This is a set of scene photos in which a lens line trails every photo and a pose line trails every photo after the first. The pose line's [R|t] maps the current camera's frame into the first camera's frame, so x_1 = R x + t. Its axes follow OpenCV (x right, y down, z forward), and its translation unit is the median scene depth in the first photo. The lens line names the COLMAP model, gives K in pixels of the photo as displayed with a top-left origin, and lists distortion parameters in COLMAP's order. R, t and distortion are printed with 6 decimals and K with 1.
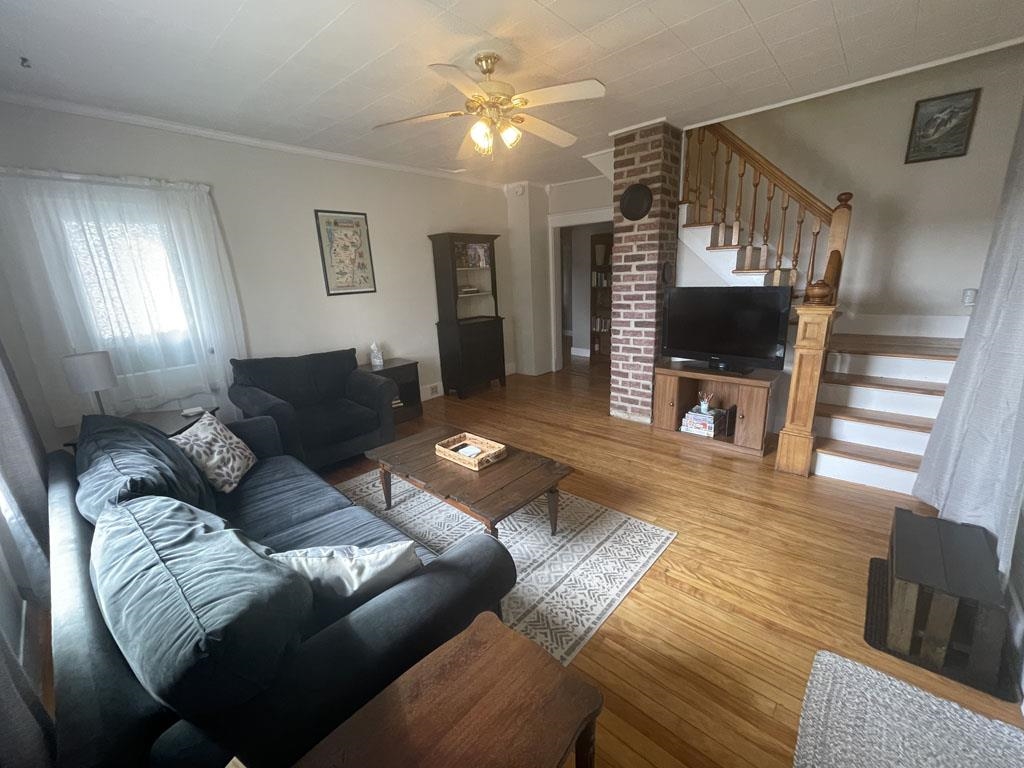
lens RADIAL K [[415.3, 0, 509.9], [0, 415.3, 382.1], [0, 0, 1]] dist [0.001836, 0.000659]
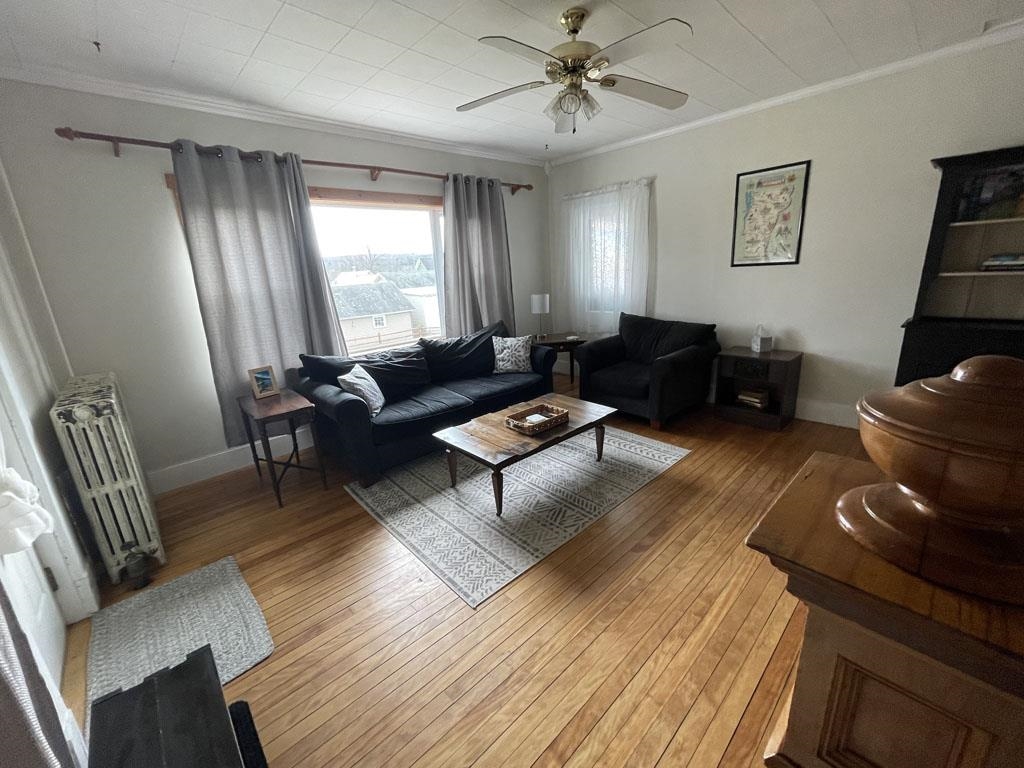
lens RADIAL K [[415.3, 0, 509.9], [0, 415.3, 382.1], [0, 0, 1]] dist [0.001836, 0.000659]
pose [[-0.082646, 0.308149, -0.947742, 0.589346], [-0.198041, 0.926950, 0.318658, -0.167105], [0.976703, 0.214028, -0.015583, 0.581175]]
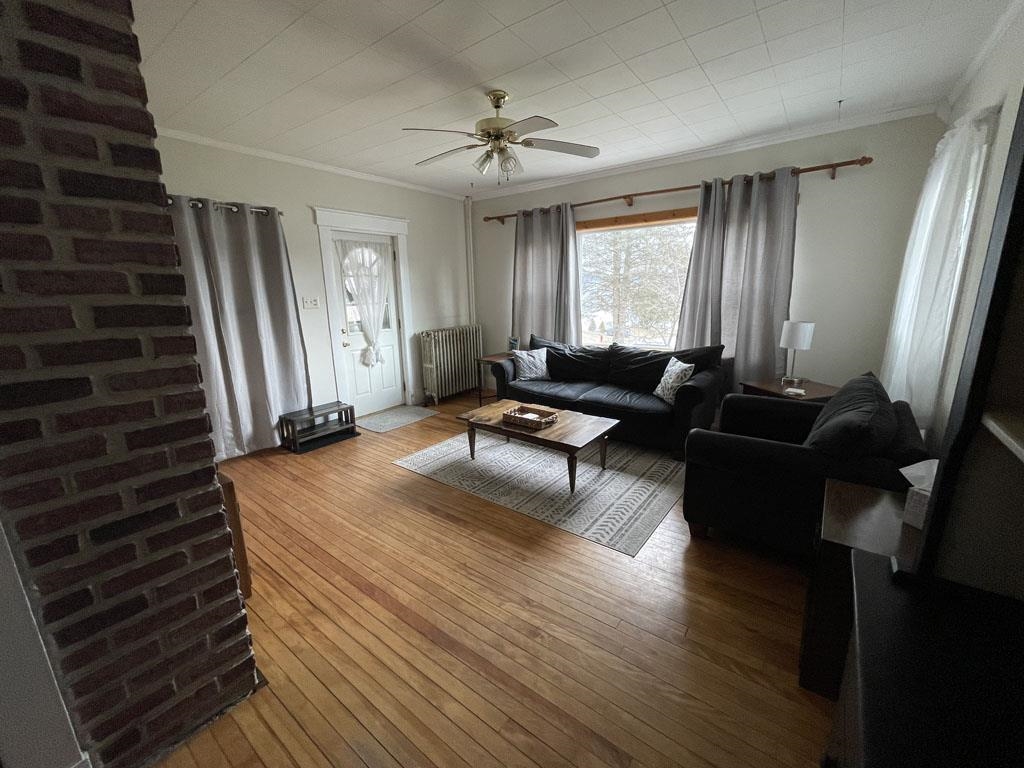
lens RADIAL K [[415.3, 0, 509.9], [0, 415.3, 382.1], [0, 0, 1]] dist [0.001836, 0.000659]
pose [[-0.994804, 0.077491, -0.066030, 0.035166], [0.037785, 0.883279, 0.467323, -0.338435], [0.094536, 0.462400, -0.881617, 1.307058]]
